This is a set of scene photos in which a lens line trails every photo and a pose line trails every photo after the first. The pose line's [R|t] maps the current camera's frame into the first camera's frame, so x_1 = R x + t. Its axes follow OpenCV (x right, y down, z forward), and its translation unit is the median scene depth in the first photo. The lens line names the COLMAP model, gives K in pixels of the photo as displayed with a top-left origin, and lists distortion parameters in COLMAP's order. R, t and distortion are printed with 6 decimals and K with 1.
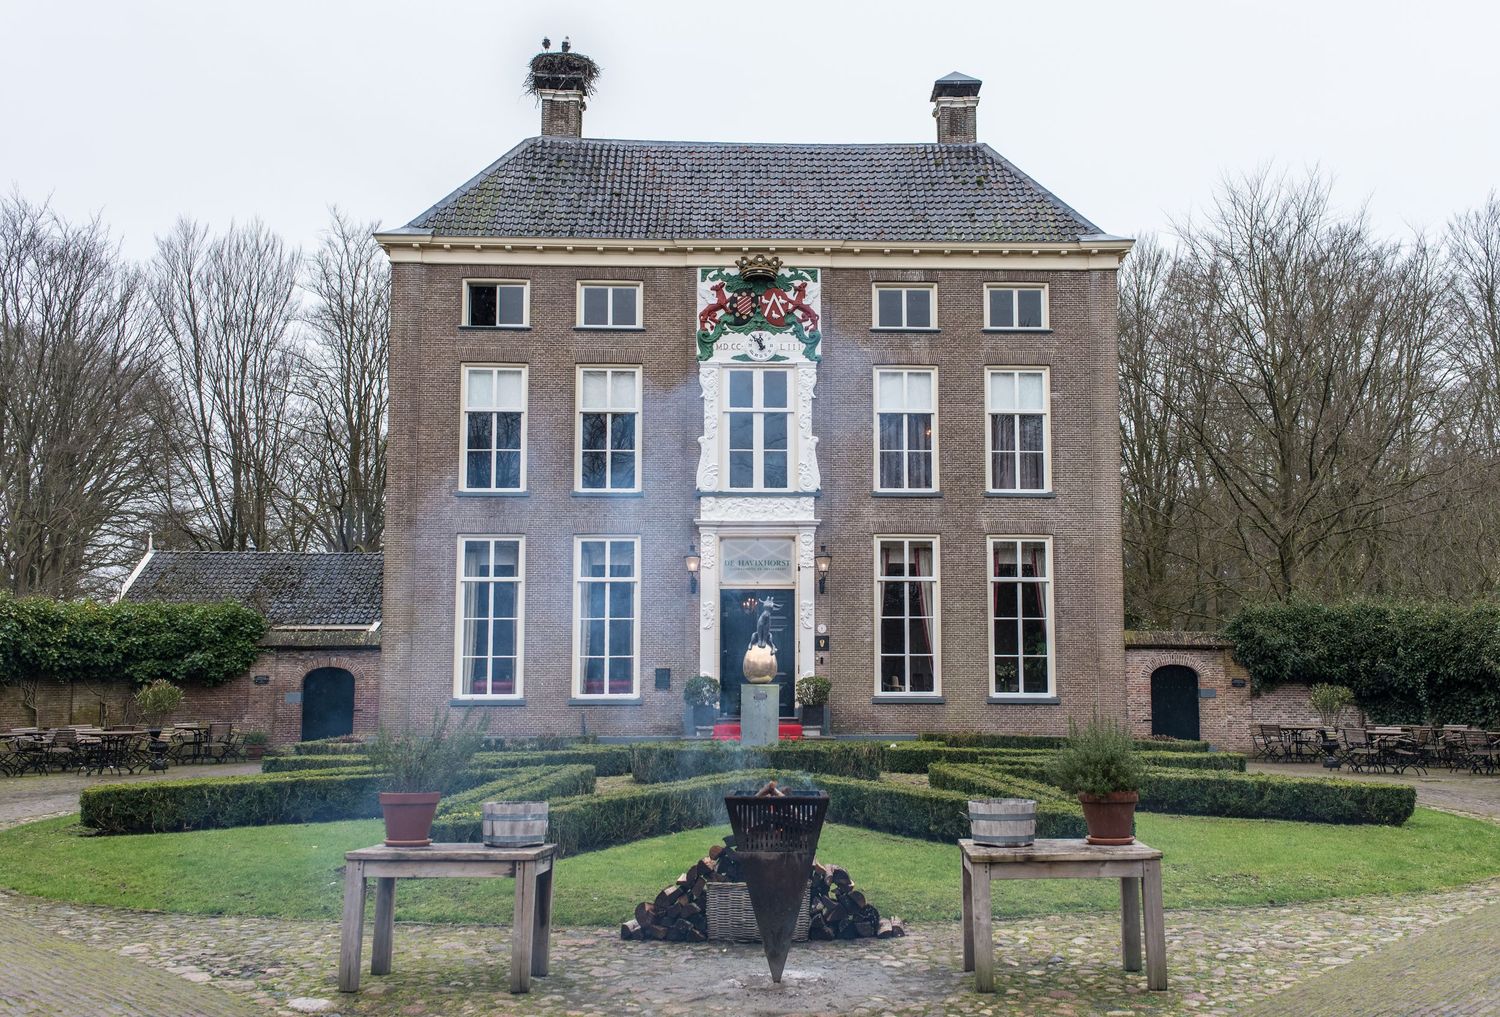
lens RADIAL K [[1513.0, 0, 785.3], [0, 1513.0, 503.8], [0, 0, 1]] dist [0.073560, -0.001930]
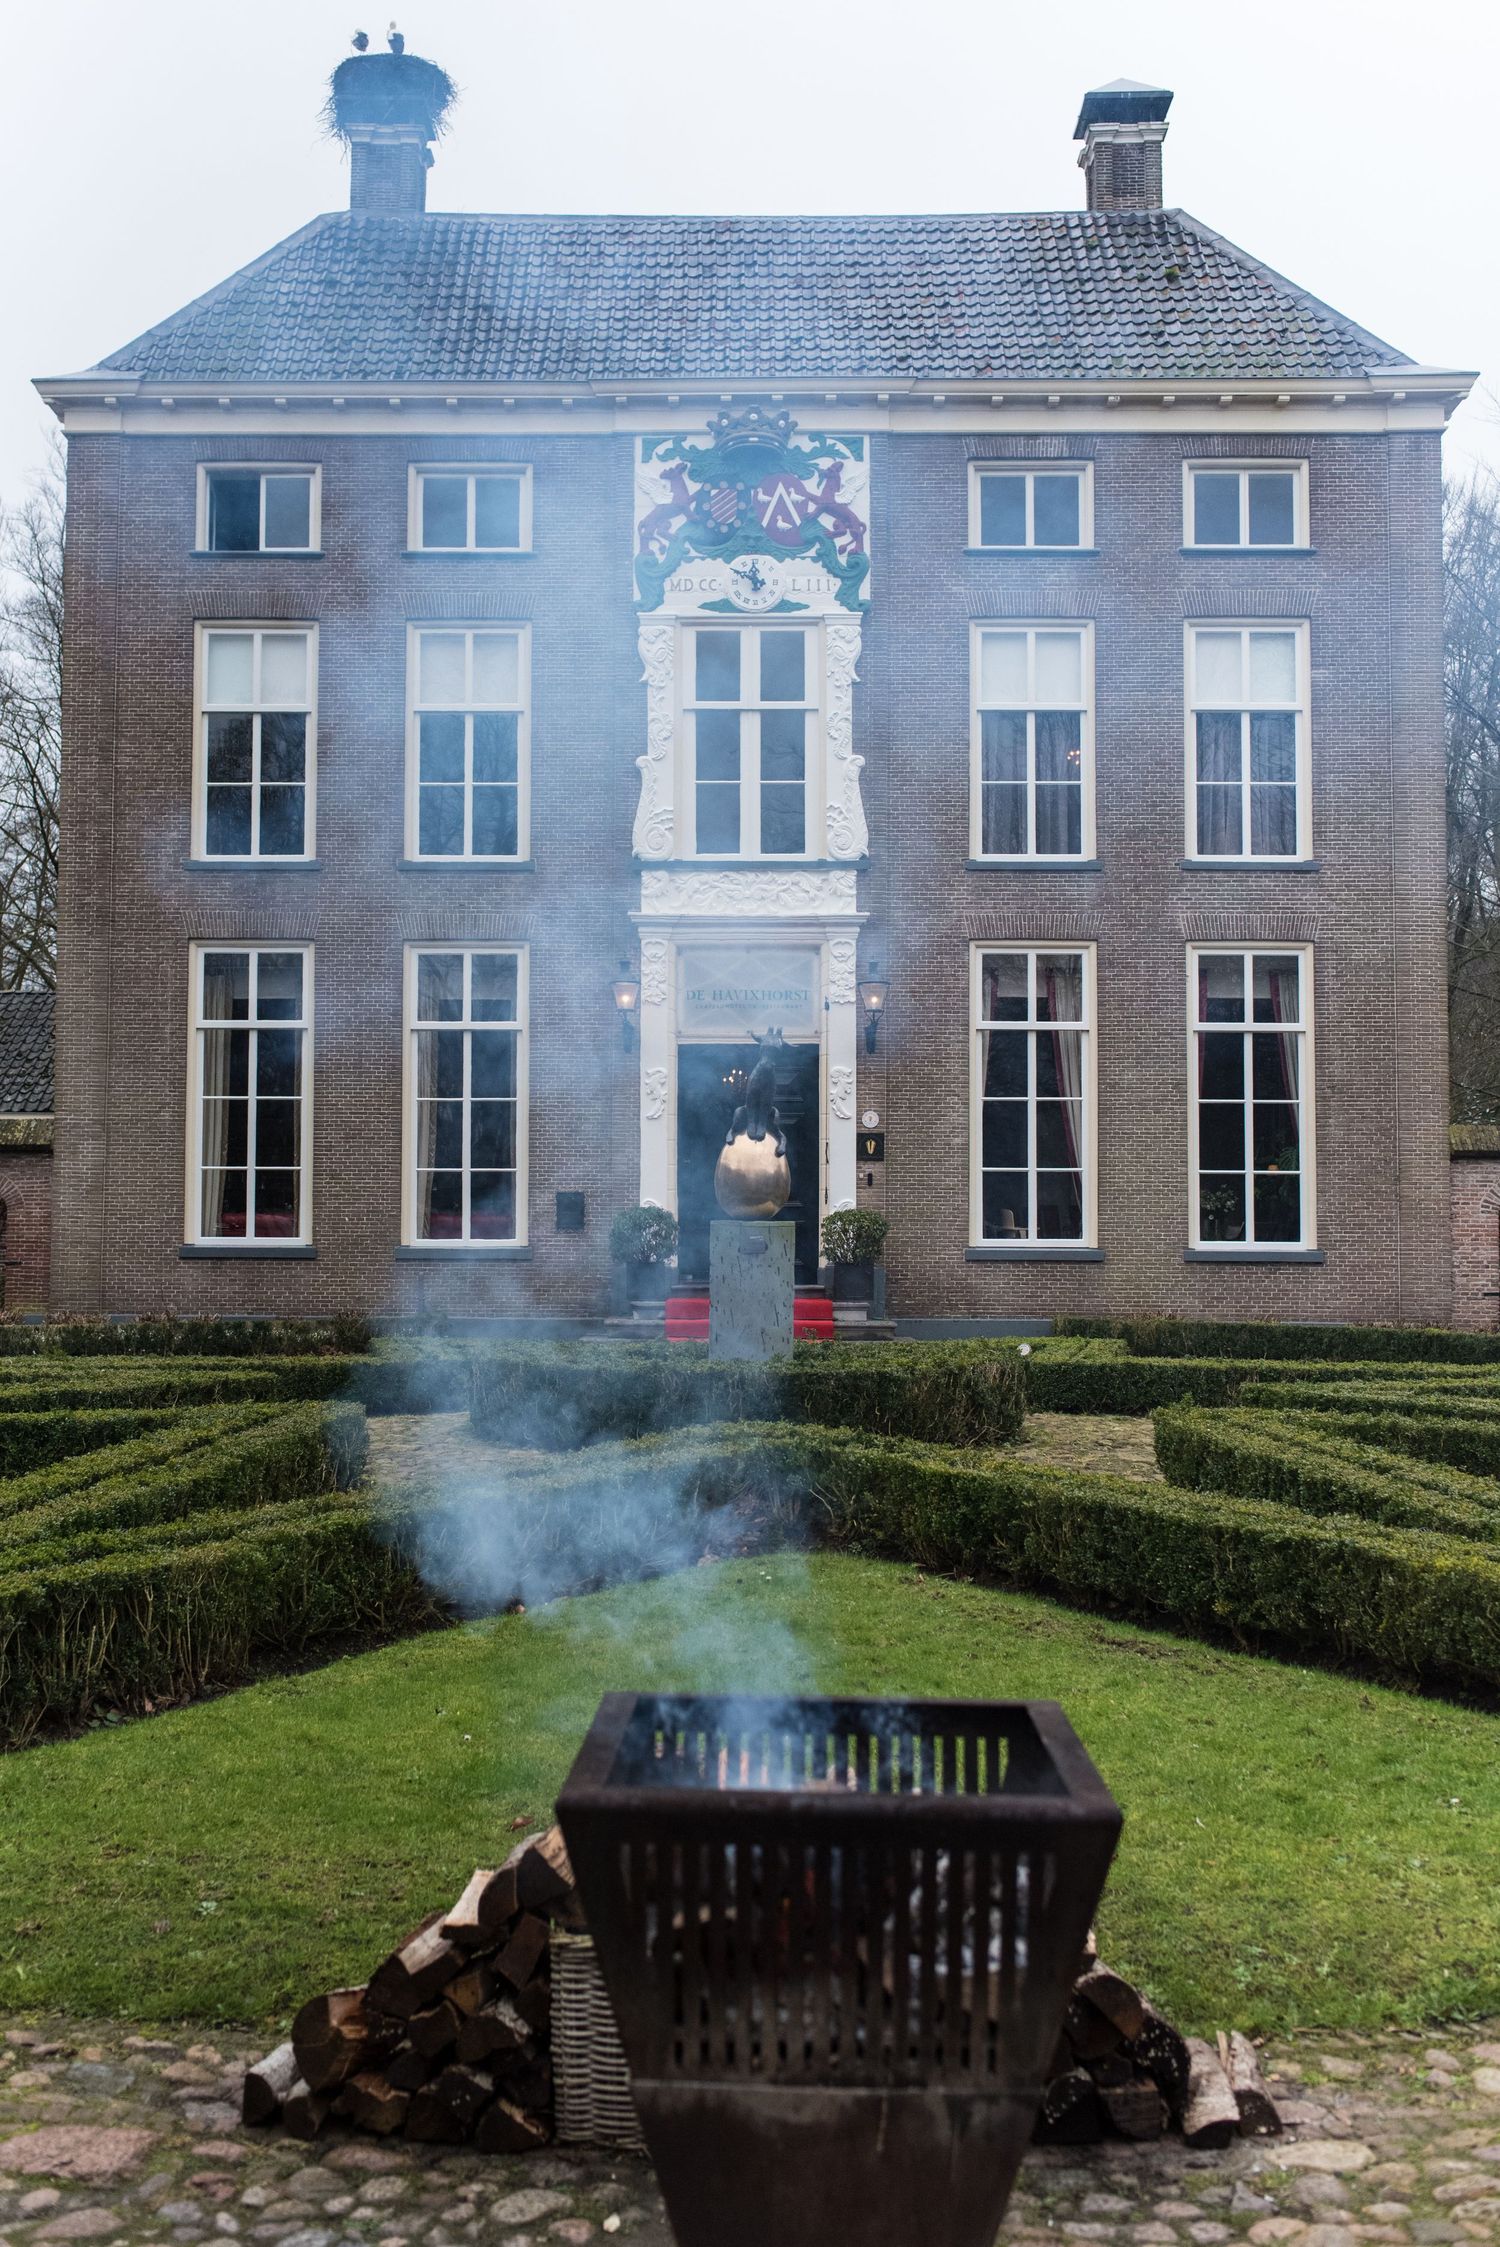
lens RADIAL K [[2282.0, 0, 652.0], [0, 2282.0, 1076.7], [0, 0, 1]] dist [-0.004499, -0.008220]
pose [[0.998129, 0.002520, -0.061091, -0.003152], [0.000739, 0.998580, 0.053265, 0.024791], [0.061138, -0.053210, 0.996710, 0.199536]]
